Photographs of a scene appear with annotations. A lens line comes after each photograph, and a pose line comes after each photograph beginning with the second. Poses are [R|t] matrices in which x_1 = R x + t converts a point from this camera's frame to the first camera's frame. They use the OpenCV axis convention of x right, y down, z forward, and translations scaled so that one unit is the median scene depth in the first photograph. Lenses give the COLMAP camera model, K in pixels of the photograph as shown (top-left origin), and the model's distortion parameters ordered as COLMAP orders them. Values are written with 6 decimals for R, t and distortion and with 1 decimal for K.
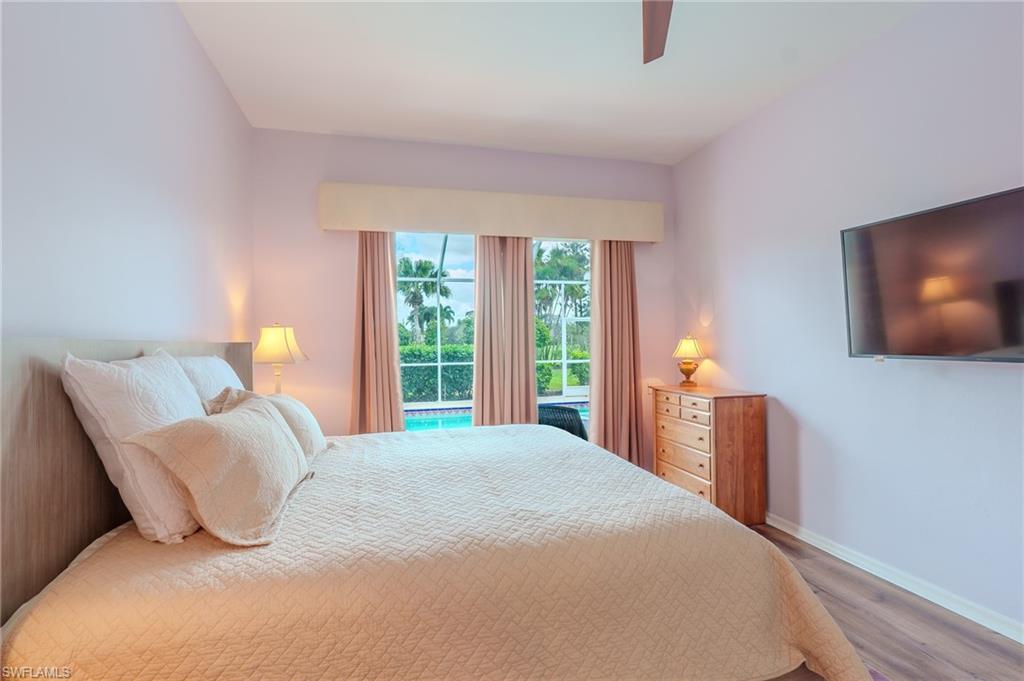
lens RADIAL K [[479.0, 0, 481.3], [0, 479.0, 338.1], [0, 0, 1]] dist [-0.007133, 0.001658]
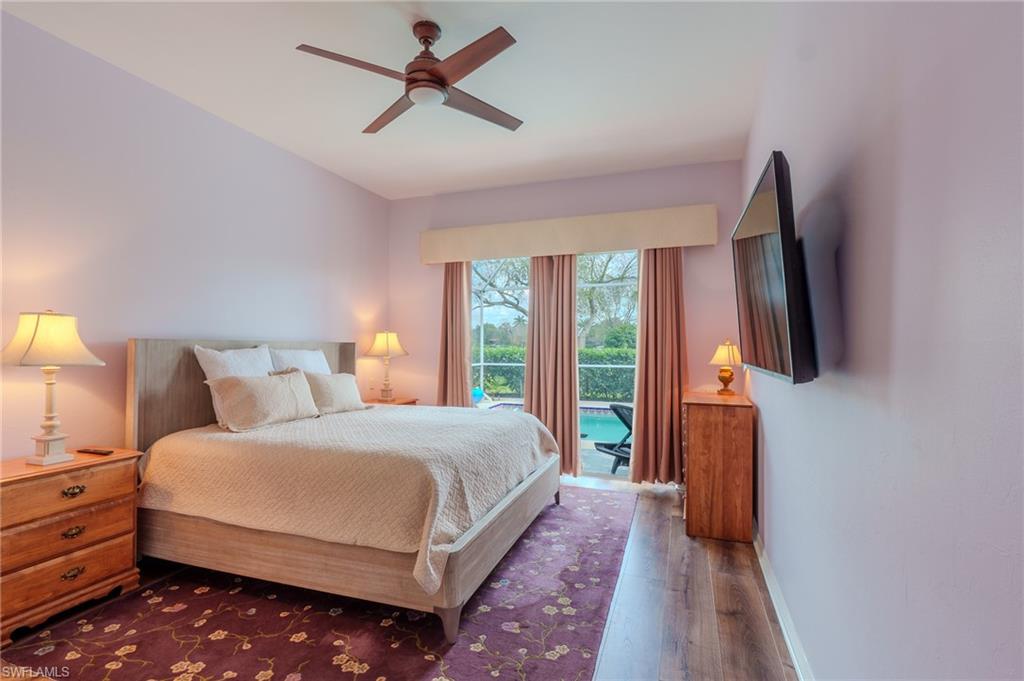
lens RADIAL K [[479.0, 0, 480.7], [0, 479.0, 334.9], [0, 0, 1]] dist [-0.007133, 0.001658]
pose [[0.817093, 0.003768, -0.576493, 0.618671], [-0.009962, 0.999922, -0.007583, -0.007097], [0.576420, 0.011939, 0.817067, -0.064788]]
